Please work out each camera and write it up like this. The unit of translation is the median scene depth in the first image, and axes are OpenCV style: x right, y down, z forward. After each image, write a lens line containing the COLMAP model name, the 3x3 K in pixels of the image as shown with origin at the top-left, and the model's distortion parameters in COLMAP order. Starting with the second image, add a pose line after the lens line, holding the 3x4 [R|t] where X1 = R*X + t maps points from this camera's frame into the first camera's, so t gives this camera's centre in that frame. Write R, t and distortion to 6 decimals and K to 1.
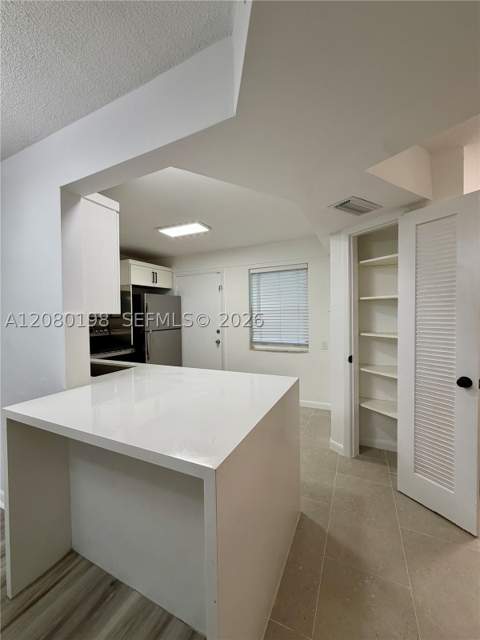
lens RADIAL K [[254.1, 0, 240.0], [0, 254.1, 318.2], [0, 0, 1]] dist [-0.002101, -0.000344]
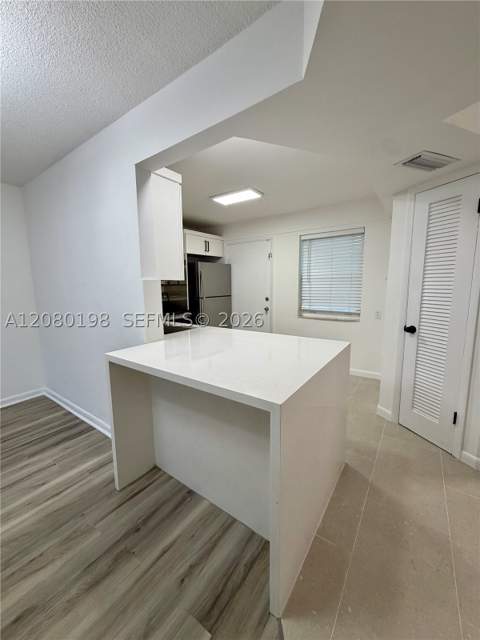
lens RADIAL K [[254.1, 0, 240.0], [0, 254.1, 318.2], [0, 0, 1]] dist [-0.002101, -0.000344]
pose [[0.984866, 0.027440, -0.171129, -0.027207], [-0.006476, 0.992524, 0.121876, 0.008652], [0.173194, -0.118923, 0.977681, -0.056072]]
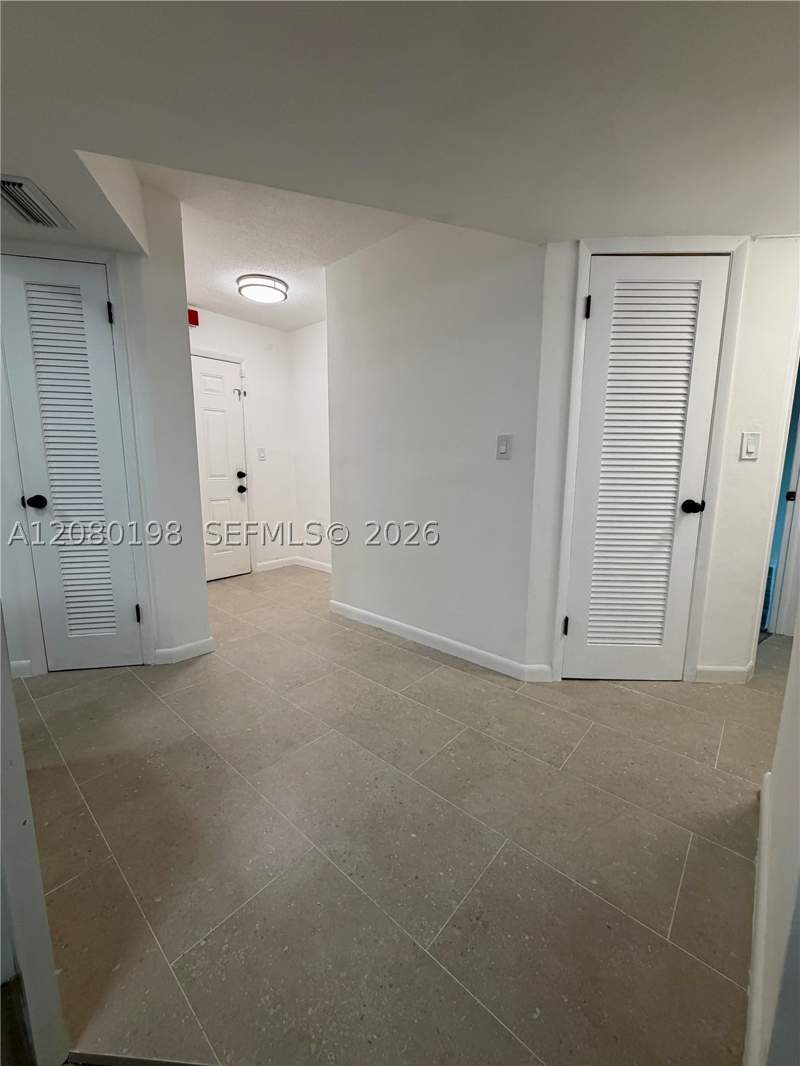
lens RADIAL K [[423.2, 0, 400.0], [0, 423.2, 529.9], [0, 0, 1]] dist [-0.002101, -0.000344]
pose [[0.278272, -0.137969, 0.950541, -0.204470], [0.005839, 0.989854, 0.141966, 0.095410], [-0.960484, -0.033955, 0.276255, -0.023442]]
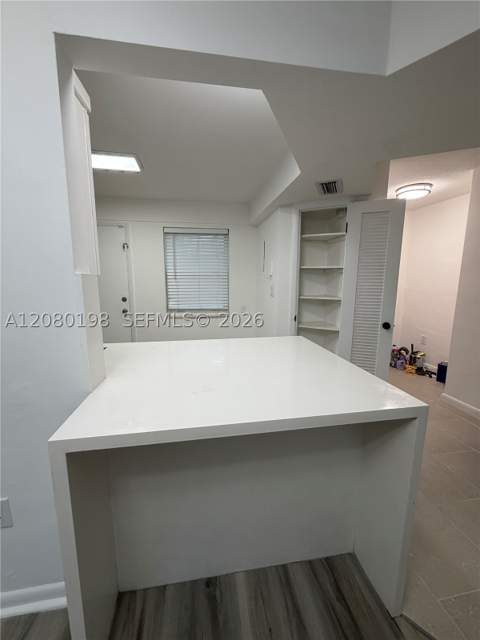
lens RADIAL K [[254.1, 0, 240.0], [0, 254.1, 318.2], [0, 0, 1]] dist [-0.002101, -0.000344]
pose [[0.820056, -0.070092, 0.567974, -0.450358], [-0.005260, 0.991506, 0.129954, 0.005928], [-0.572259, -0.109557, 0.812722, 0.168875]]
